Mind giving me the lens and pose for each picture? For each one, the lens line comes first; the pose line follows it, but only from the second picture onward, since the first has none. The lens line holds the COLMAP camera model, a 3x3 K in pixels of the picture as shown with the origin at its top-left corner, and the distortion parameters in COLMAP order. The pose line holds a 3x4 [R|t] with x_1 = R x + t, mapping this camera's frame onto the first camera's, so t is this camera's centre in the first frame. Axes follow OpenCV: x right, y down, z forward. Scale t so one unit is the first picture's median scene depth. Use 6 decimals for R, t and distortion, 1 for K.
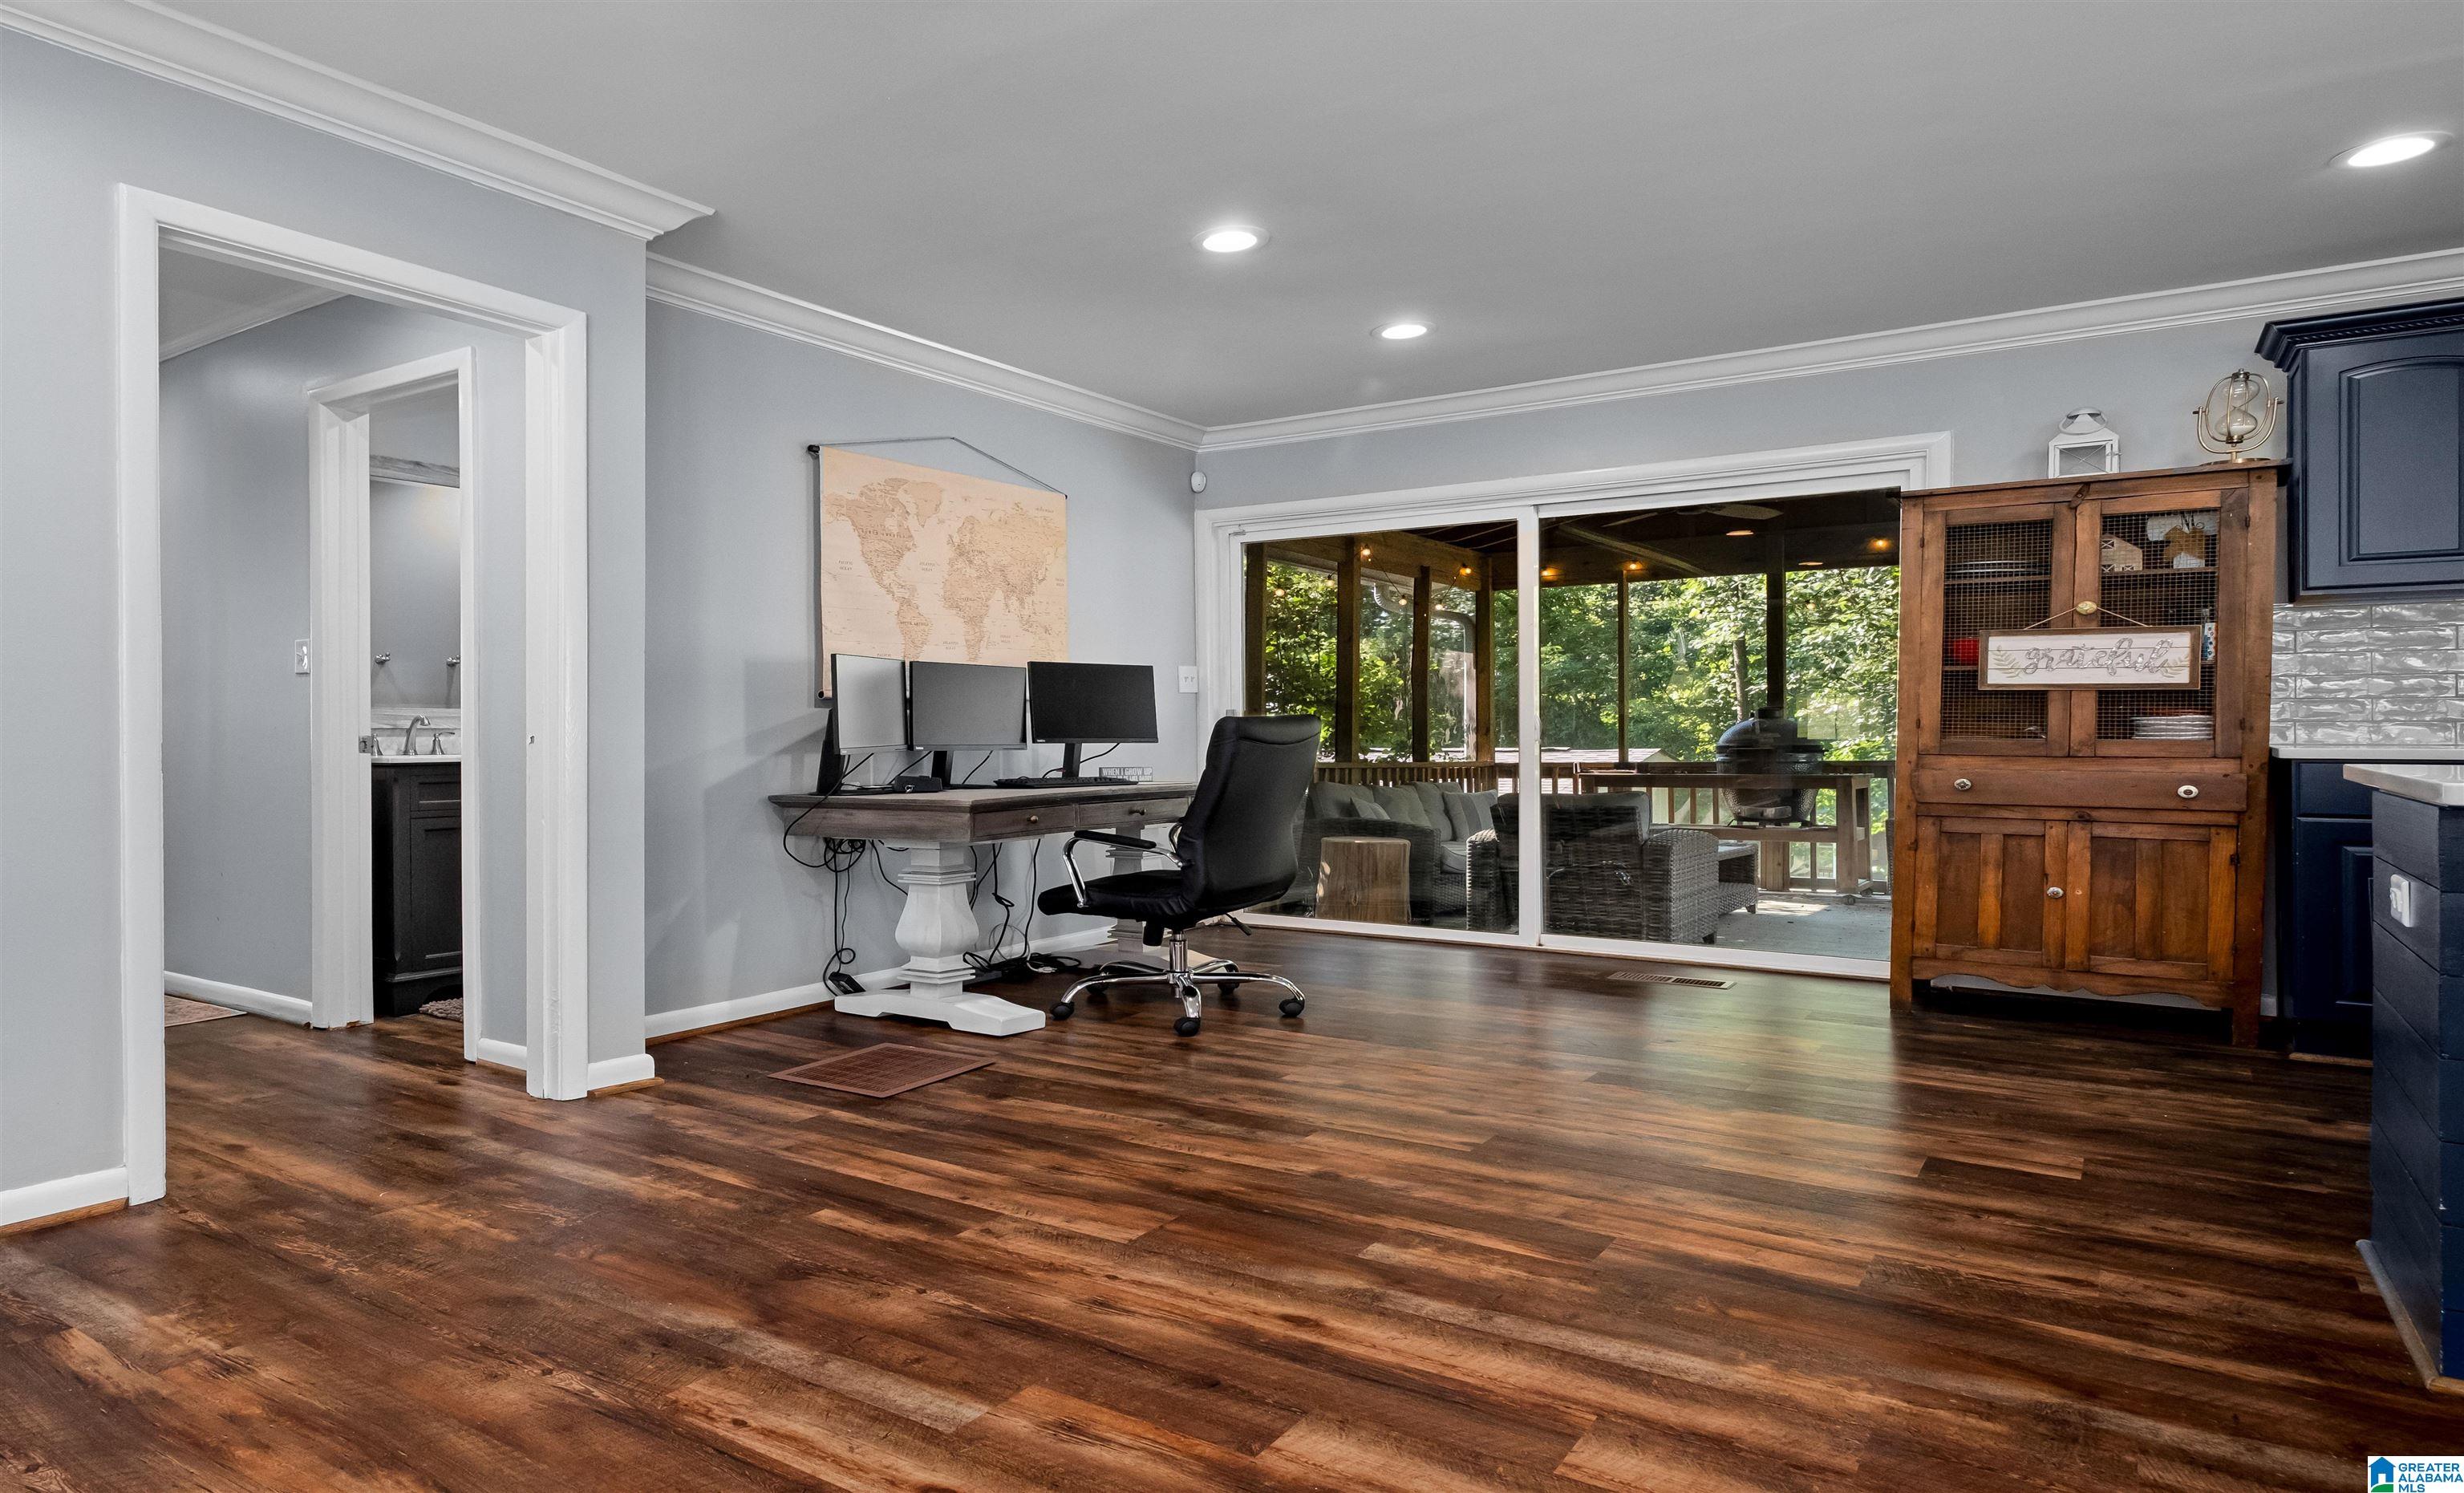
lens RADIAL K [[1362.3, 0, 1195.9], [0, 1362.3, 740.9], [0, 0, 1]] dist [-0.000234, 0.001007]
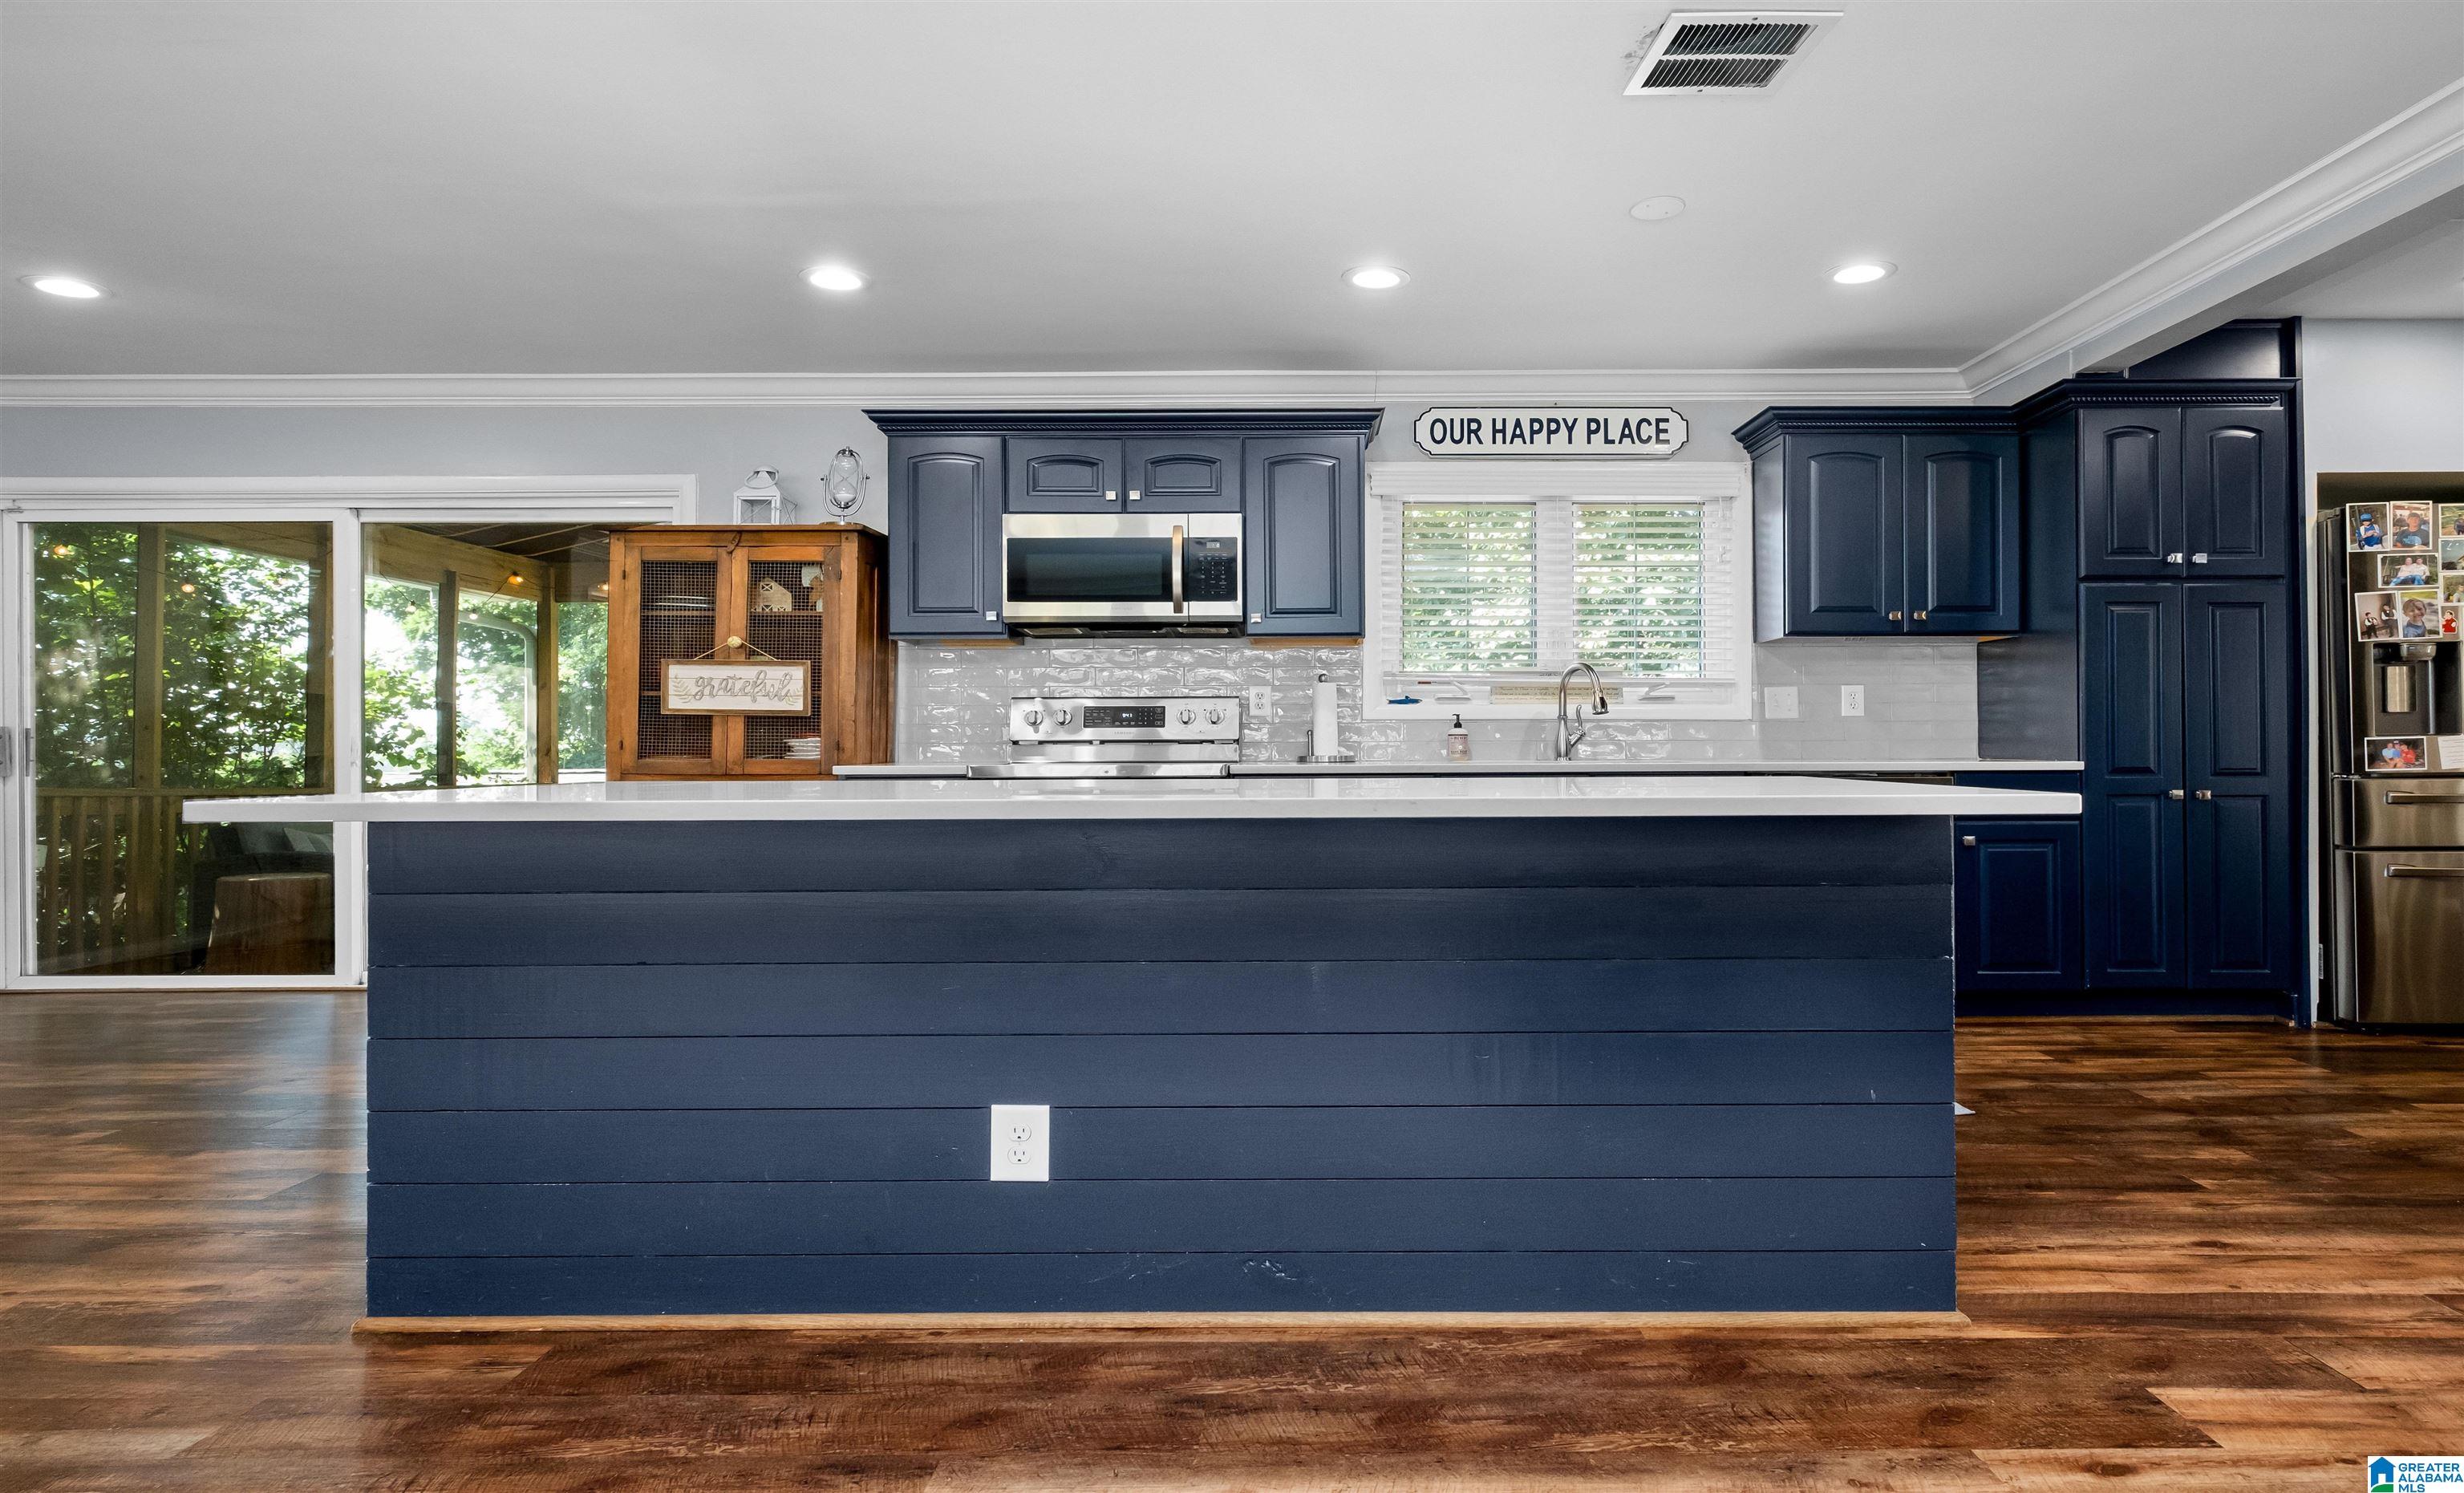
lens RADIAL K [[1362.3, 0, 1195.9], [0, 1362.3, 740.9], [0, 0, 1]] dist [-0.000234, 0.001007]
pose [[0.825180, -0.000050, 0.564870, 0.326892], [0.007640, 0.999910, -0.011073, -0.000903], [-0.564819, 0.013453, 0.825105, -0.136314]]
